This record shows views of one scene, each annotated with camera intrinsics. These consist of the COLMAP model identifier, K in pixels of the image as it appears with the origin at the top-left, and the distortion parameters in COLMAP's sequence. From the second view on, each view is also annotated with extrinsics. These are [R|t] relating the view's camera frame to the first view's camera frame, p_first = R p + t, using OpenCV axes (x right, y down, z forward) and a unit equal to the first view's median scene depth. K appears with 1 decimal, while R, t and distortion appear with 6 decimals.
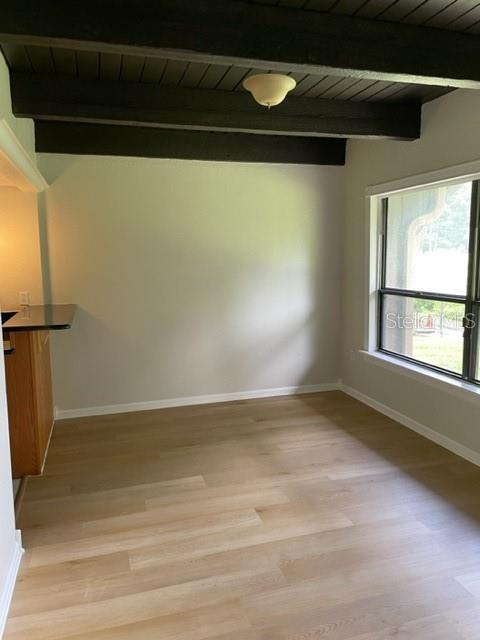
lens RADIAL K [[495.5, 0, 240.0], [0, 495.5, 320.0], [0, 0, 1]] dist [0.004539, 0.002704]
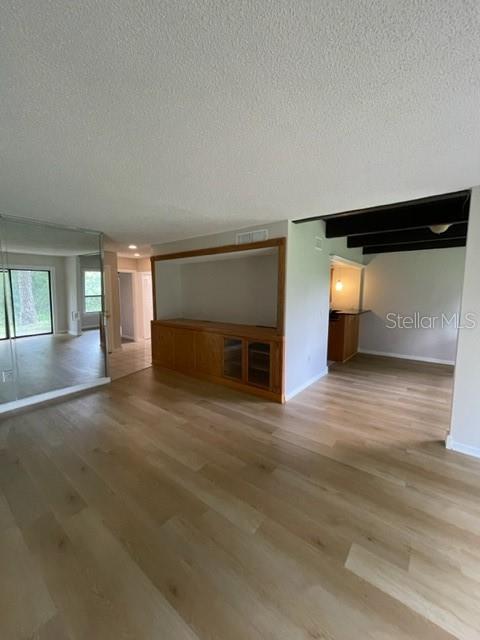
lens RADIAL K [[256.6, 0, 240.0], [0, 256.6, 320.0], [0, 0, 1]] dist [-0.000080, -0.000016]
pose [[0.569592, 0.105127, -0.815177, 0.538508], [-0.119474, 0.991843, 0.044429, 0.062168], [0.813198, 0.072086, 0.577505, -0.493582]]
